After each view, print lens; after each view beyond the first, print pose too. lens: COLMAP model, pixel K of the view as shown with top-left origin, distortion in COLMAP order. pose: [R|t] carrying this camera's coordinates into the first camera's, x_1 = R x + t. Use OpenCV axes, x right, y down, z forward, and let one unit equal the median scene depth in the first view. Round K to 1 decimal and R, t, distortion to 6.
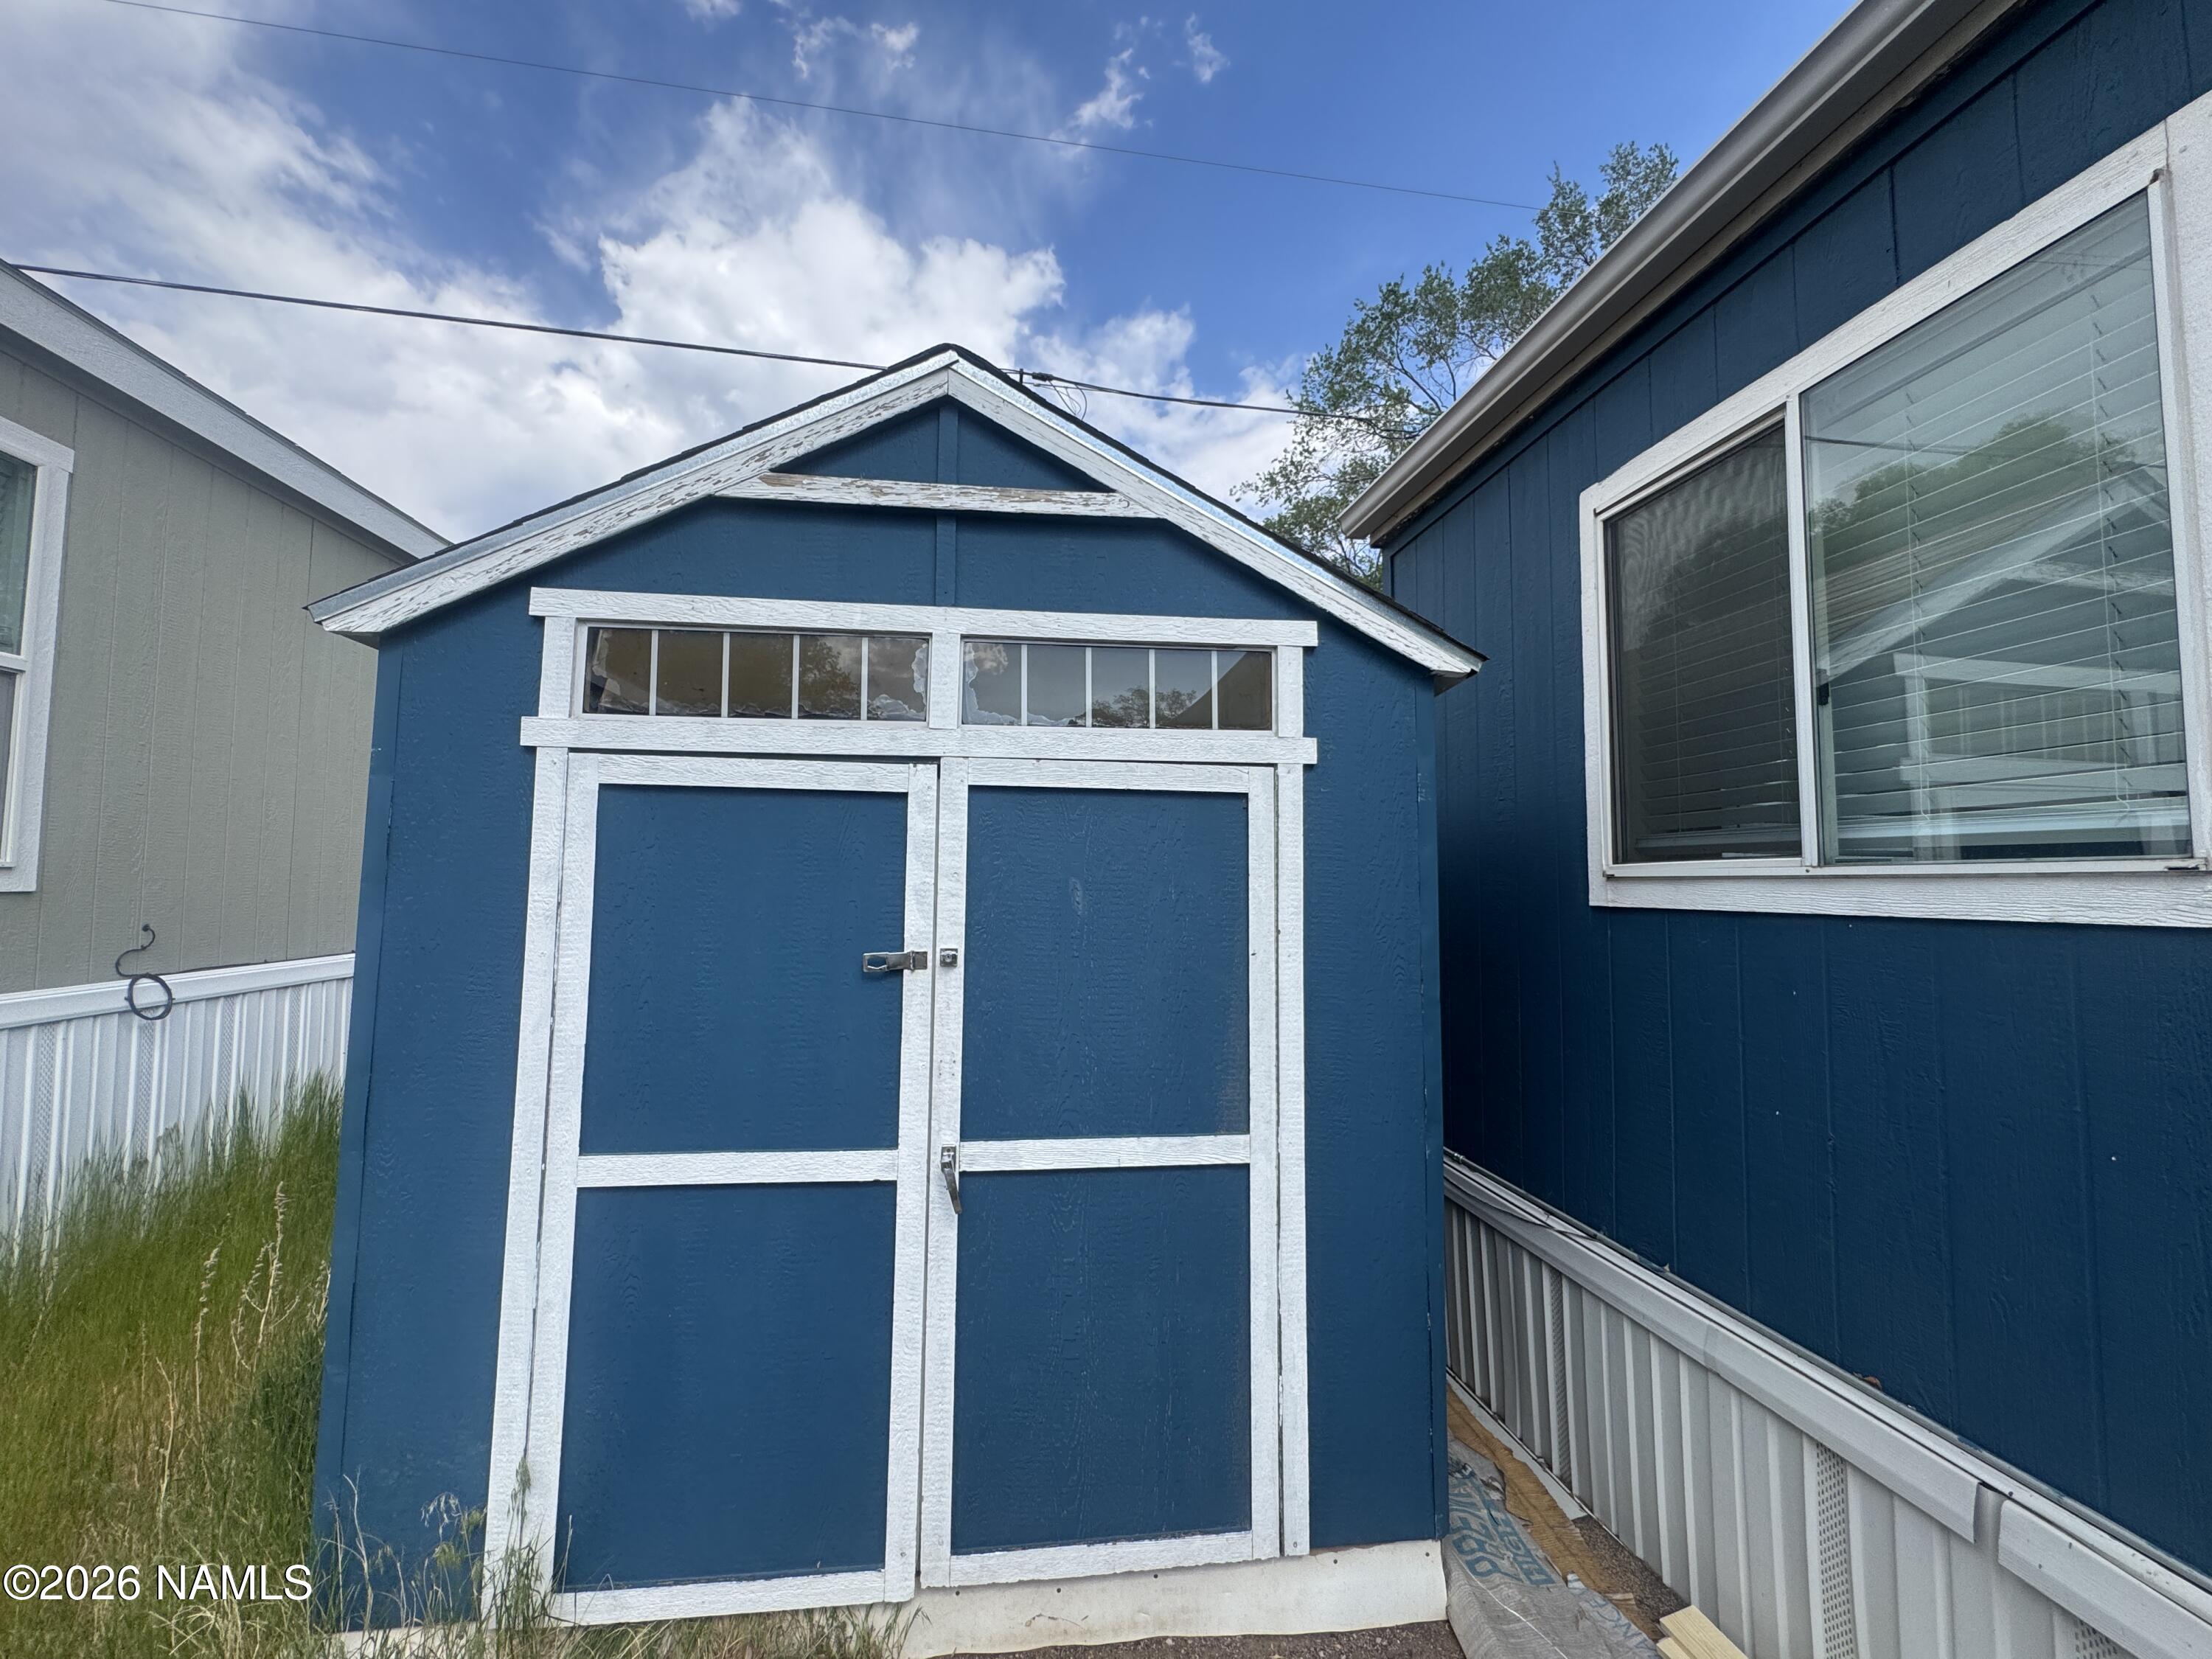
lens RADIAL K [[892.9, 0, 1106.0], [0, 892.9, 828.4], [0, 0, 1]] dist [-0.000347, 0.000283]
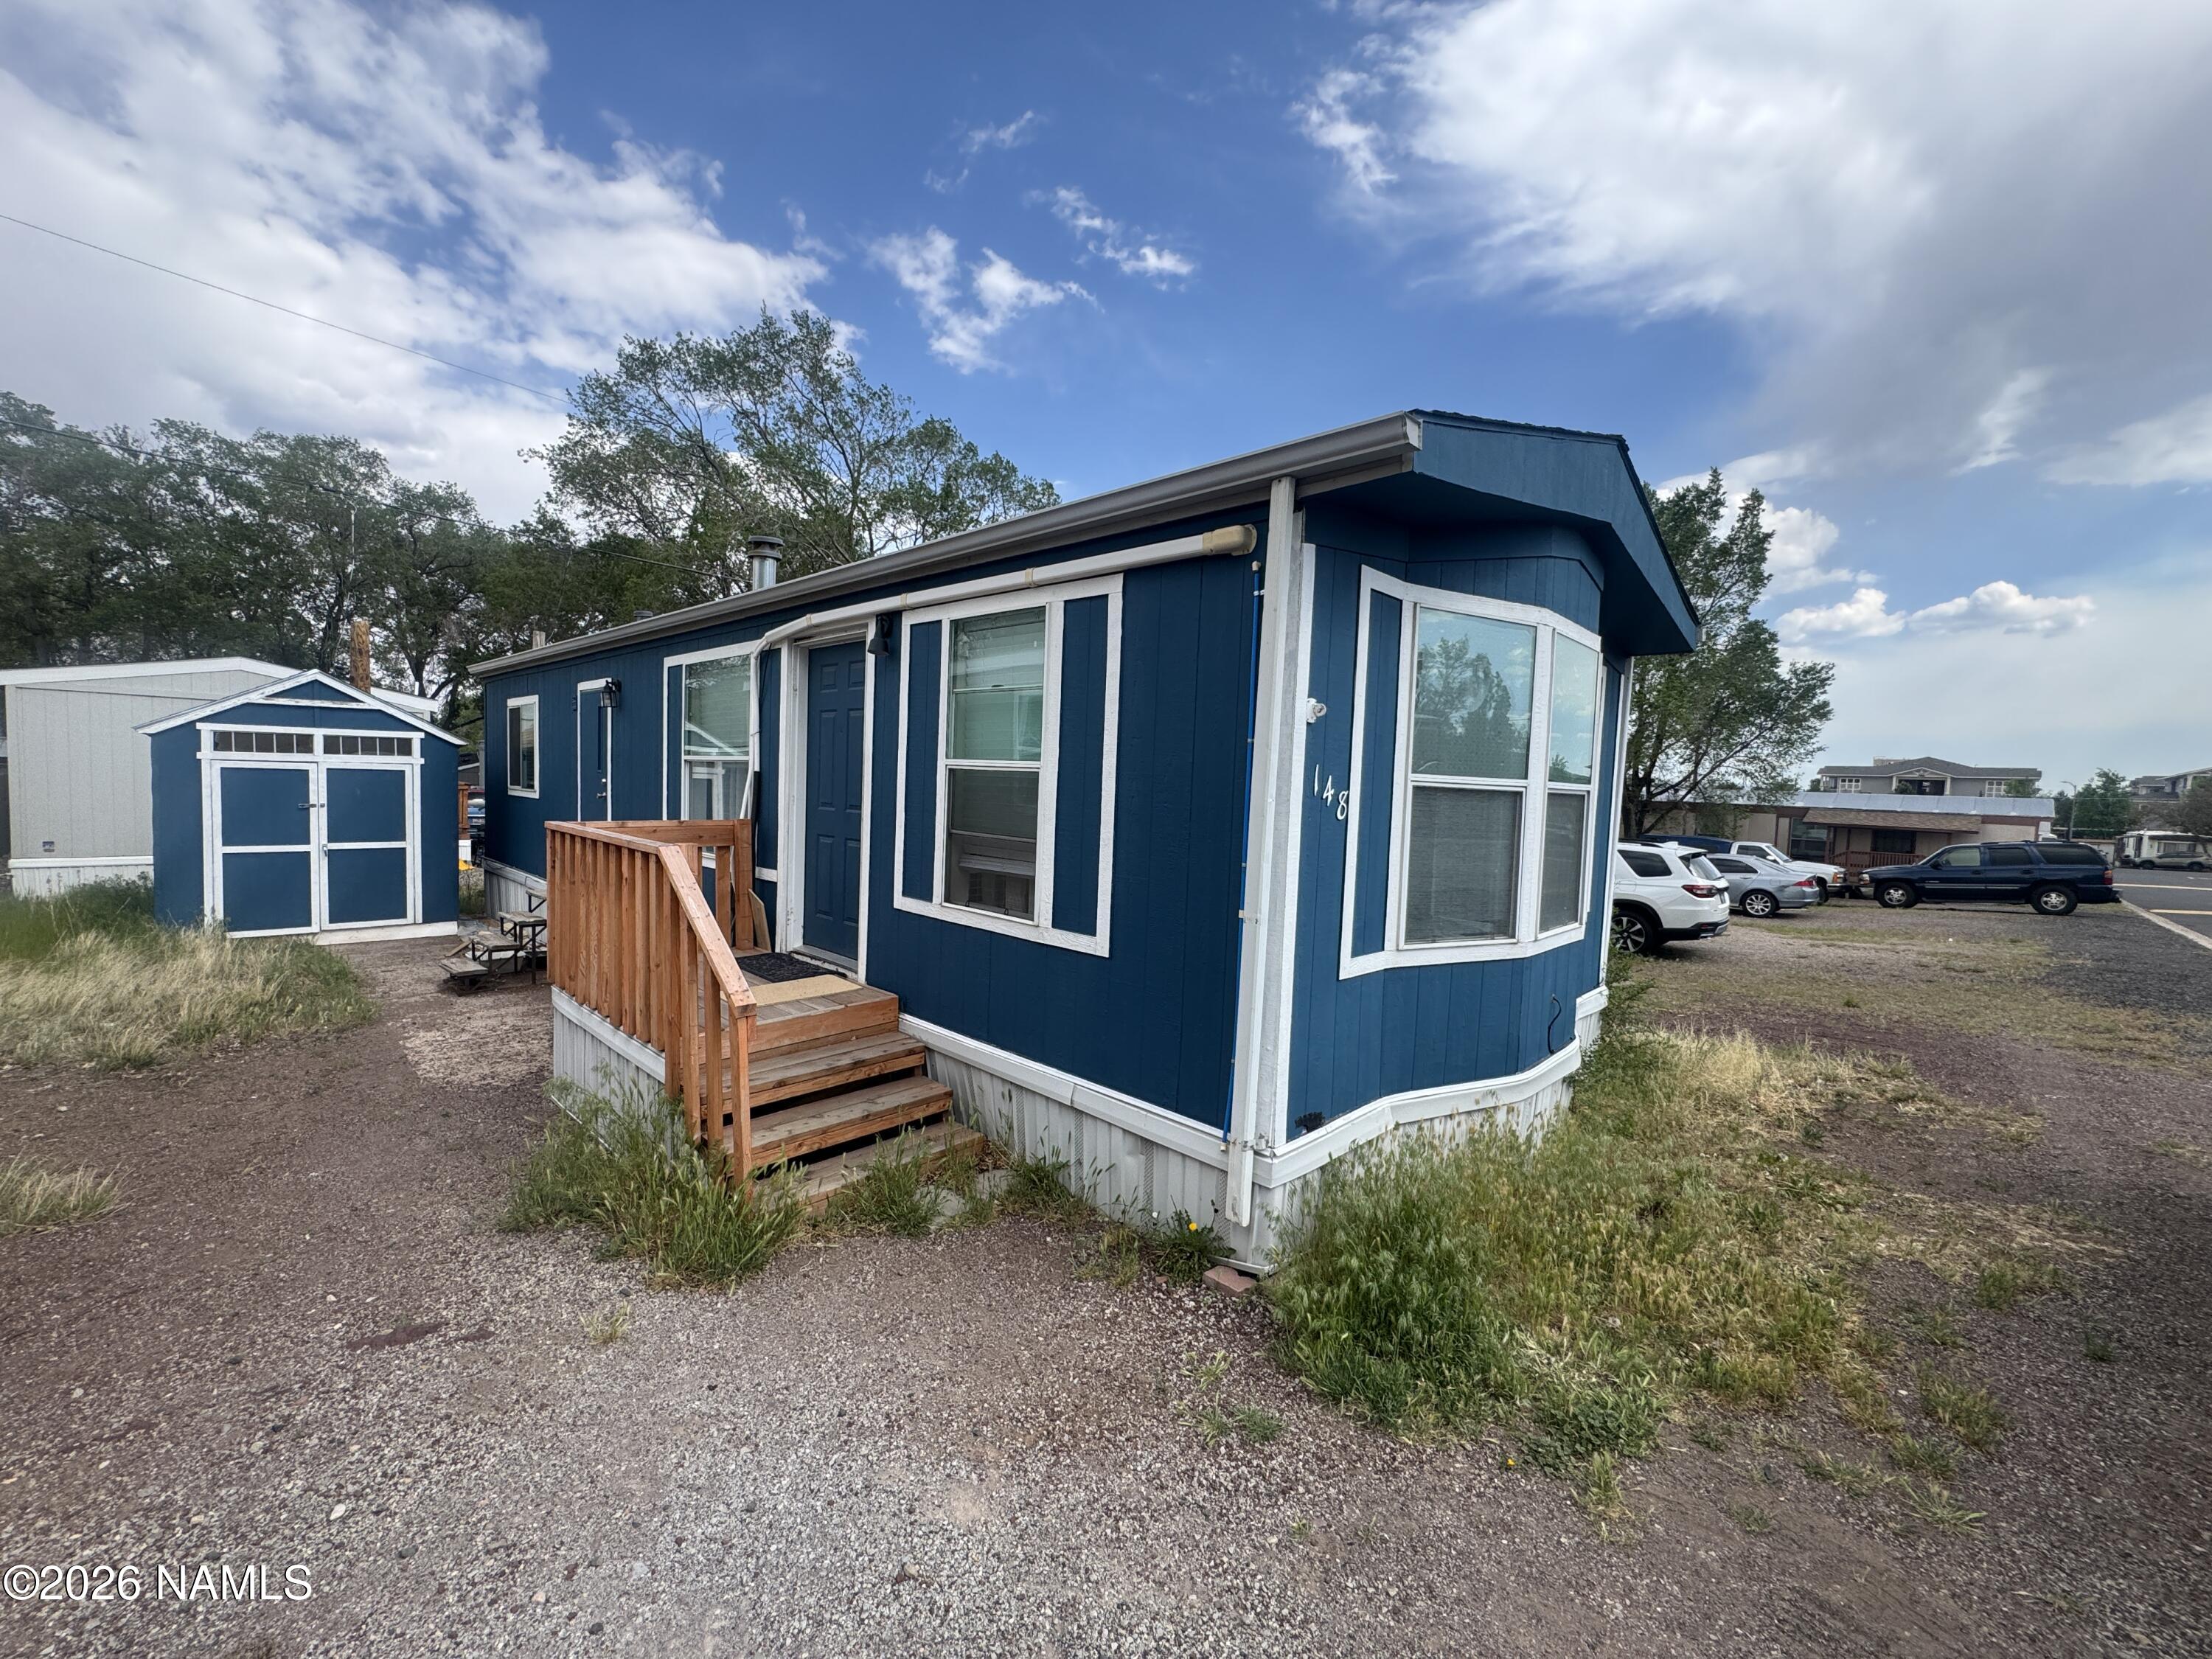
lens RADIAL K [[885.2, 0, 1103.6], [0, 885.2, 829.1], [0, 0, 1]] dist [-0.001888, 0.000144]
pose [[0.792226, -0.017278, 0.609983, 0.239505], [-0.063640, 0.991809, 0.110746, -0.505274], [-0.606900, -0.126555, 0.784638, -5.136284]]
